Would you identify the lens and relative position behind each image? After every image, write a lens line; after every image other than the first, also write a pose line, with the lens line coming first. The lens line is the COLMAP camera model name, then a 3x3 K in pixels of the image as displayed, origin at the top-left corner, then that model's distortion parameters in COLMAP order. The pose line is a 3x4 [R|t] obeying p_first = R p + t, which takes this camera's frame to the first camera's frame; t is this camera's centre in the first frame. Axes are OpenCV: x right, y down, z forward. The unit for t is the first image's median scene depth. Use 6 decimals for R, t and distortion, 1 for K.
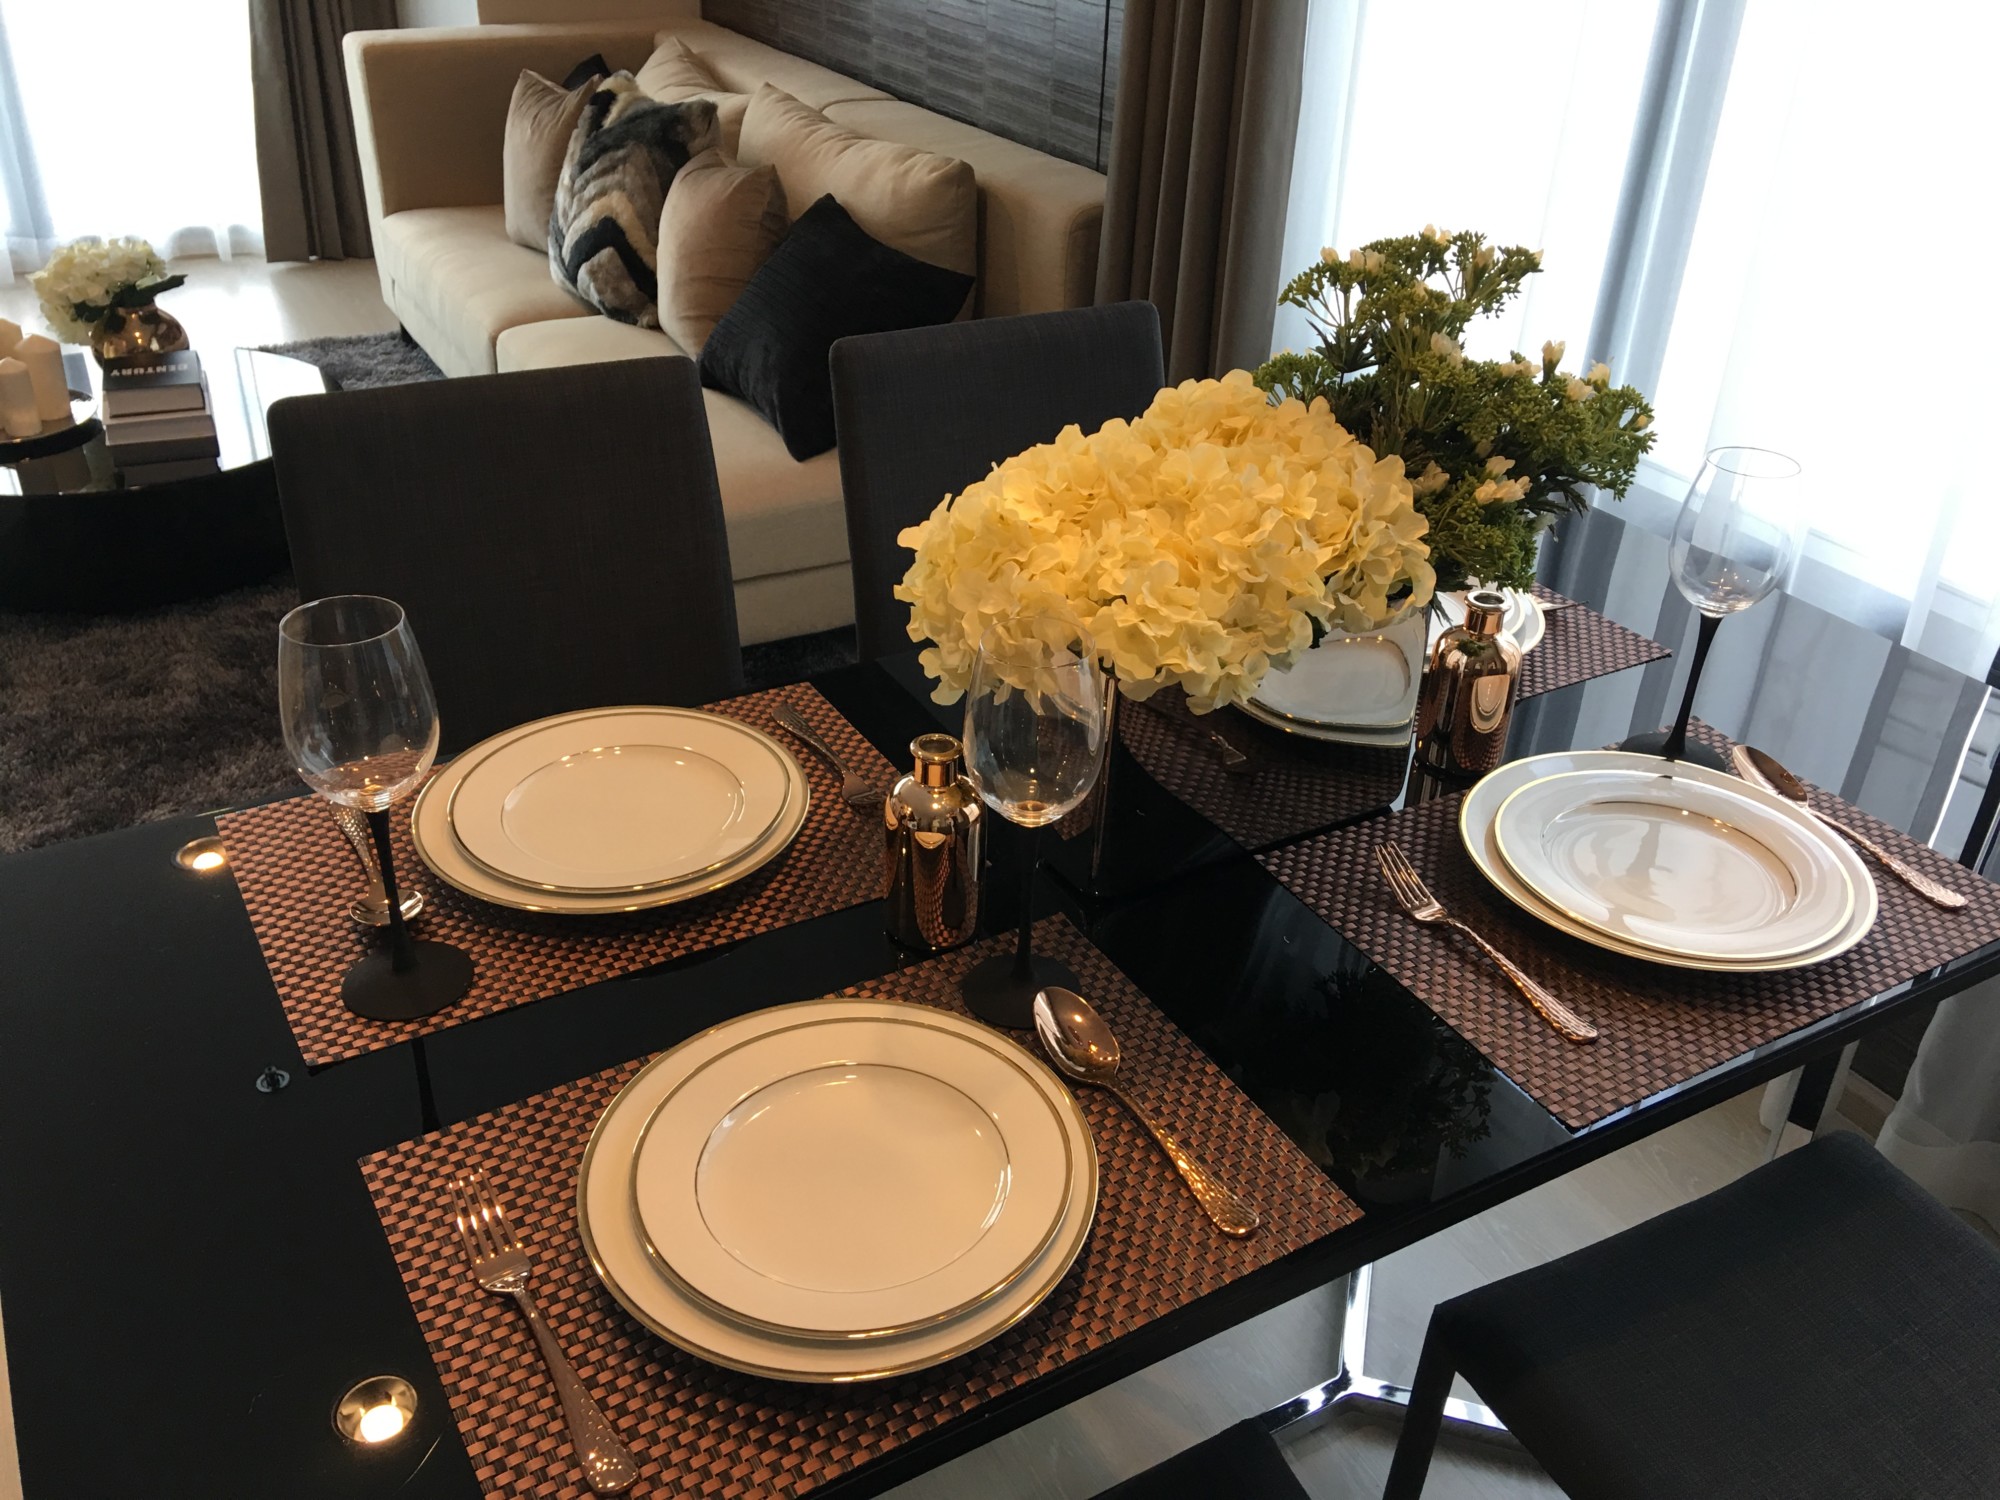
lens RADIAL K [[1689.9, 0, 993.3], [0, 1689.9, 734.0], [0, 0, 1]] dist [0.137024, -0.207551]
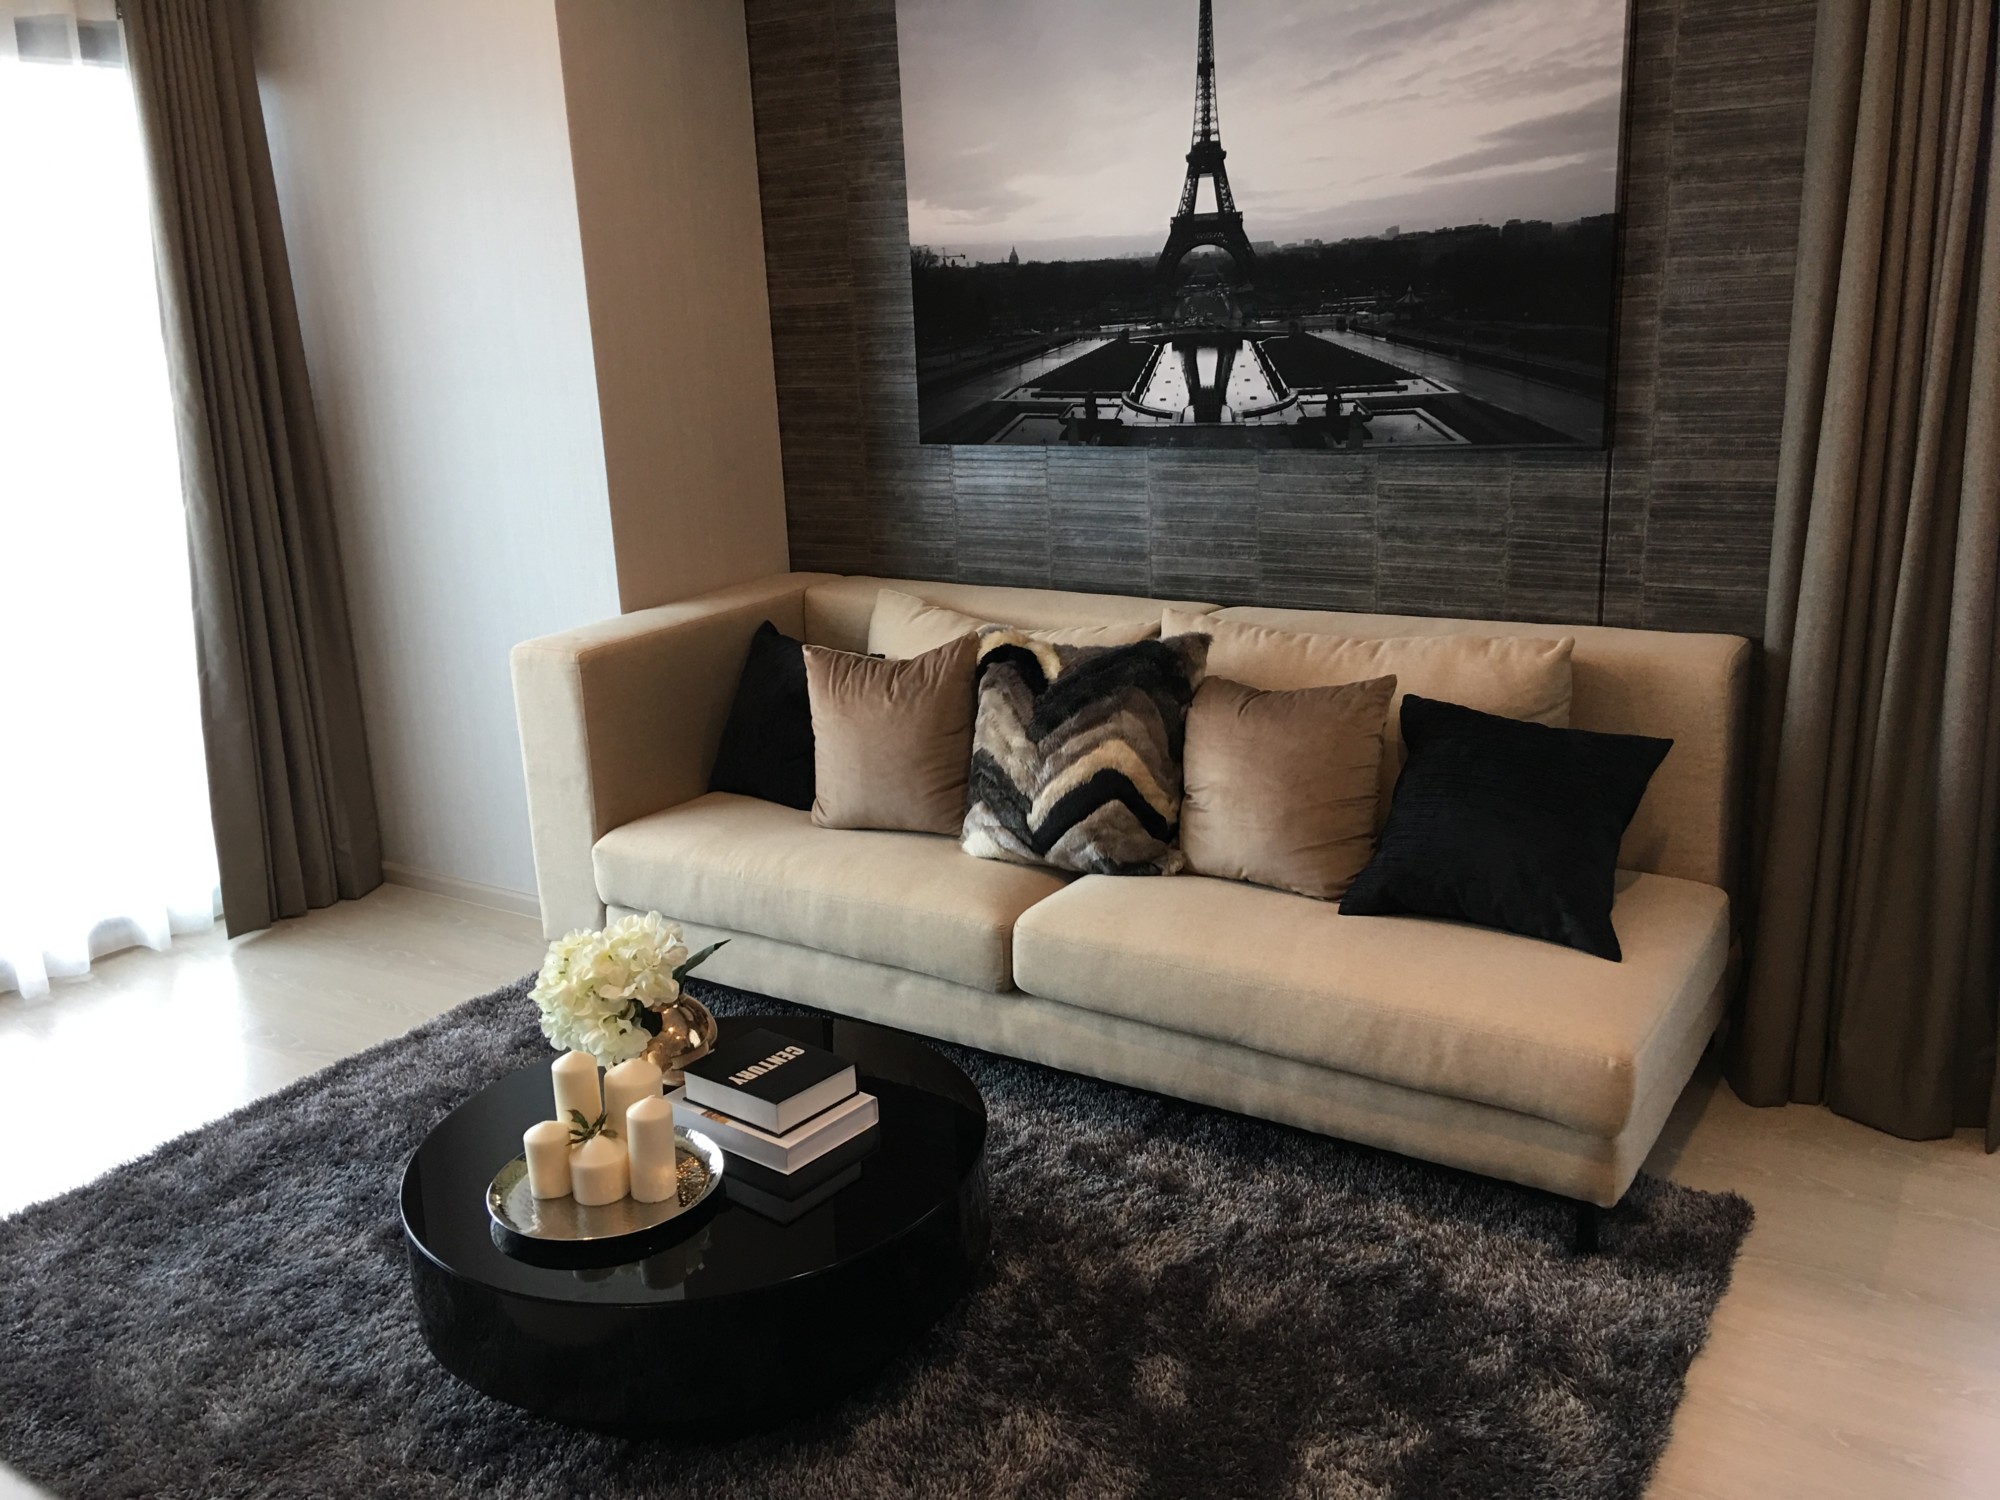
lens RADIAL K [[1689.9, 0, 993.3], [0, 1689.9, 734.0], [0, 0, 1]] dist [0.137024, -0.207551]
pose [[0.887237, -0.187419, 0.421528, -0.648976], [0.290305, 0.936971, -0.194445, -0.158875], [-0.358516, 0.294890, 0.885723, 0.212834]]
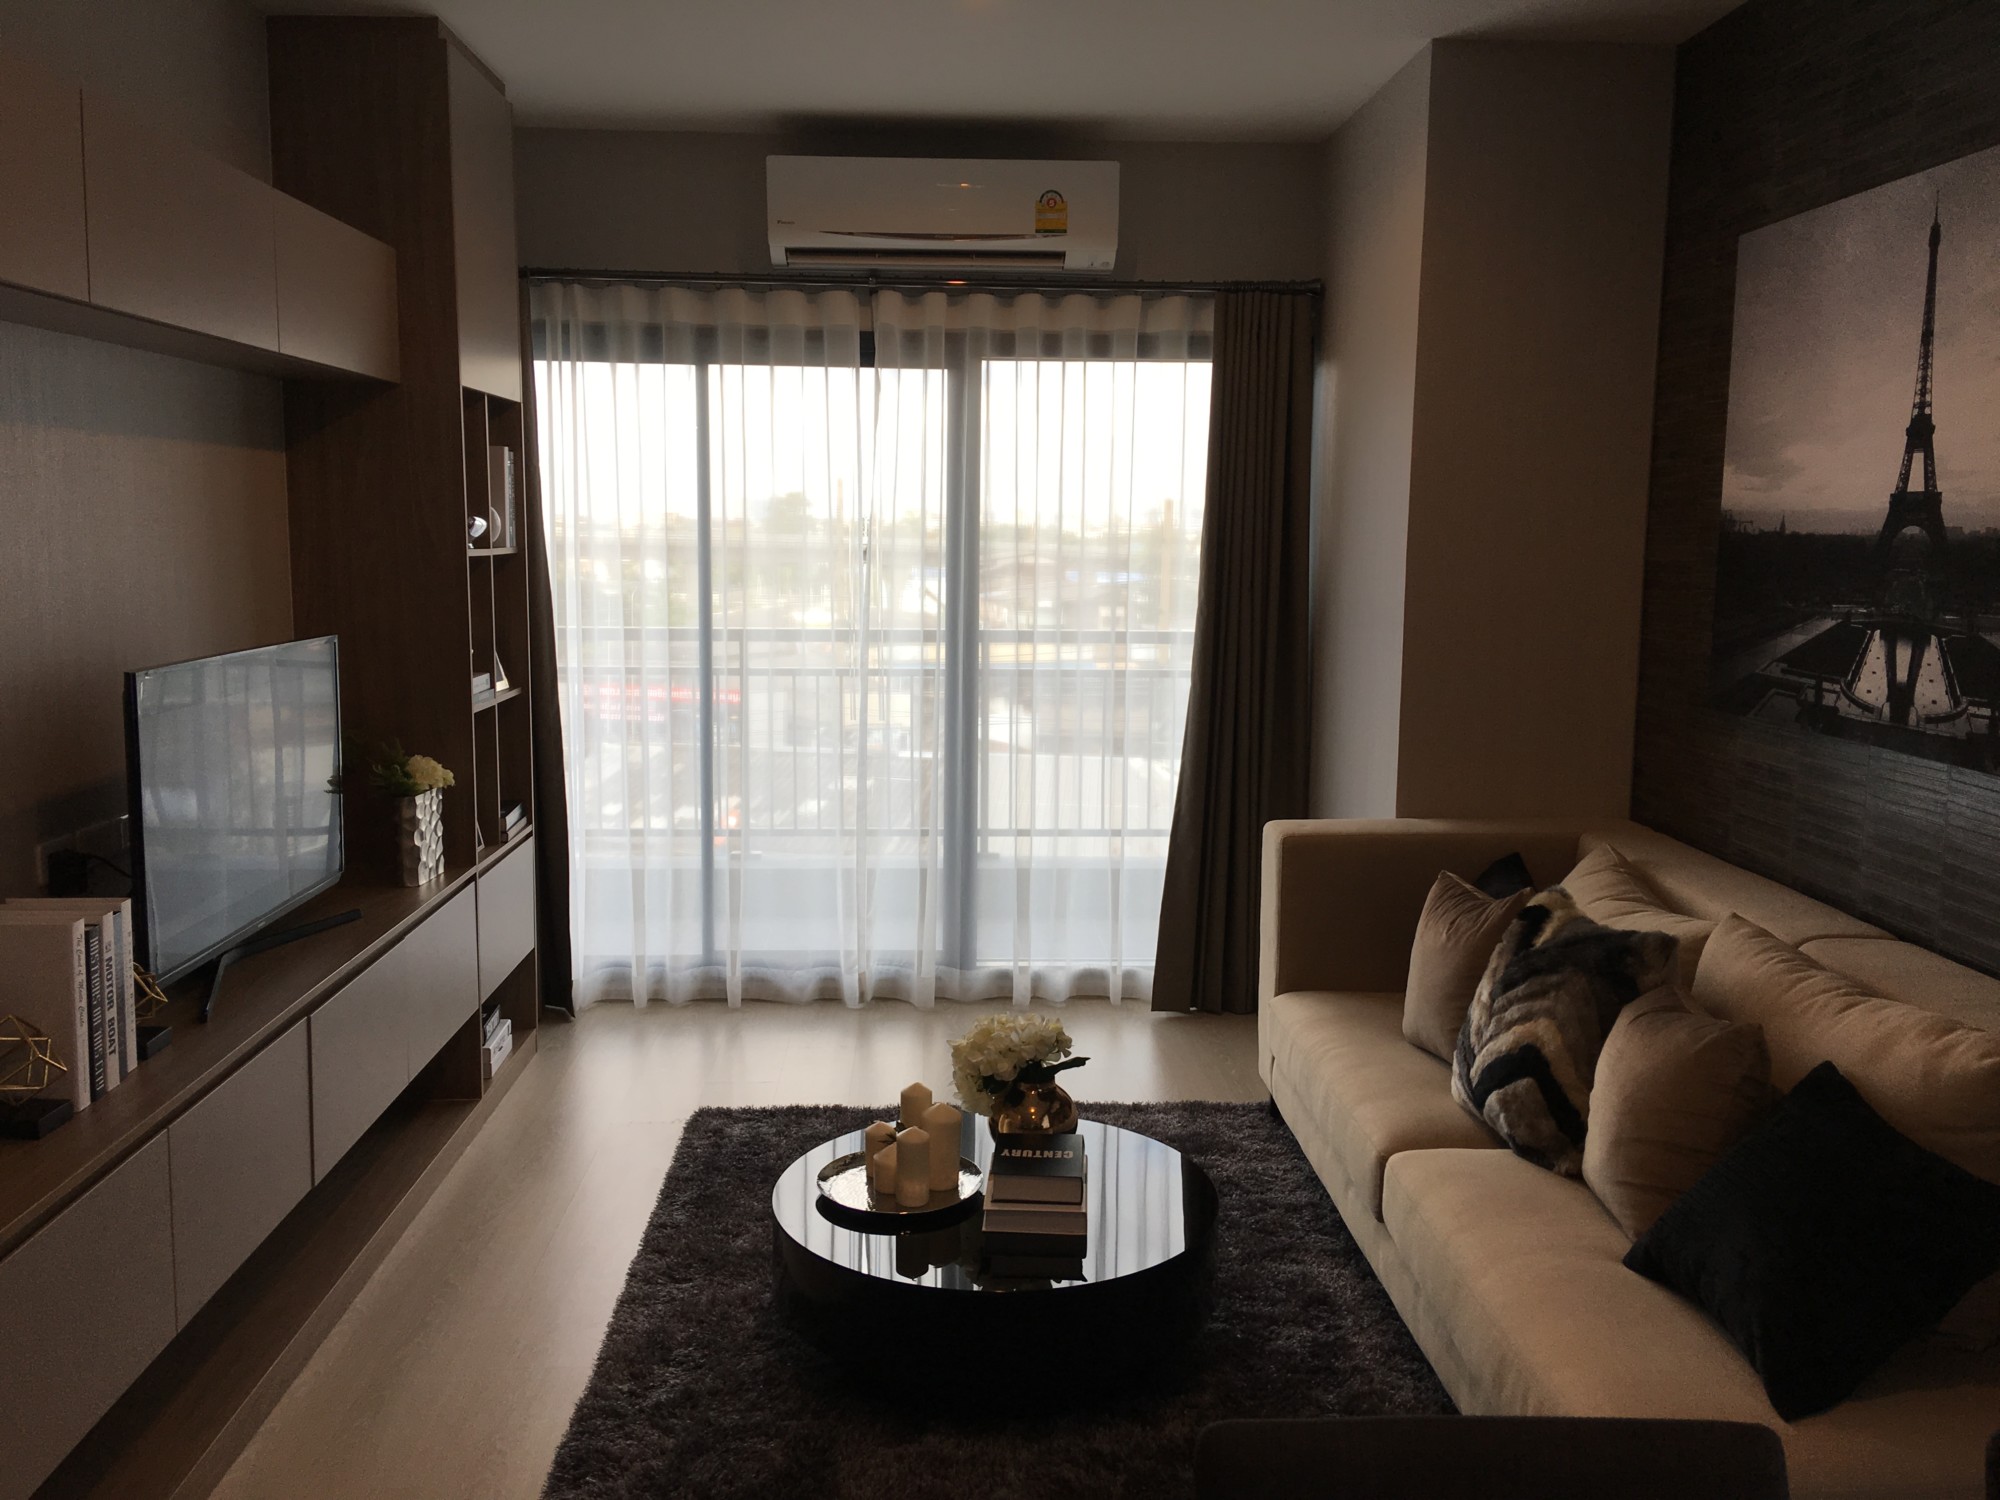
lens RADIAL K [[1689.9, 0, 993.3], [0, 1689.9, 734.0], [0, 0, 1]] dist [0.137024, -0.207551]
pose [[0.889601, 0.032113, -0.455608, -0.072472], [-0.209831, 0.914760, -0.345232, -0.082945], [0.405685, 0.402720, 0.820510, 0.094375]]
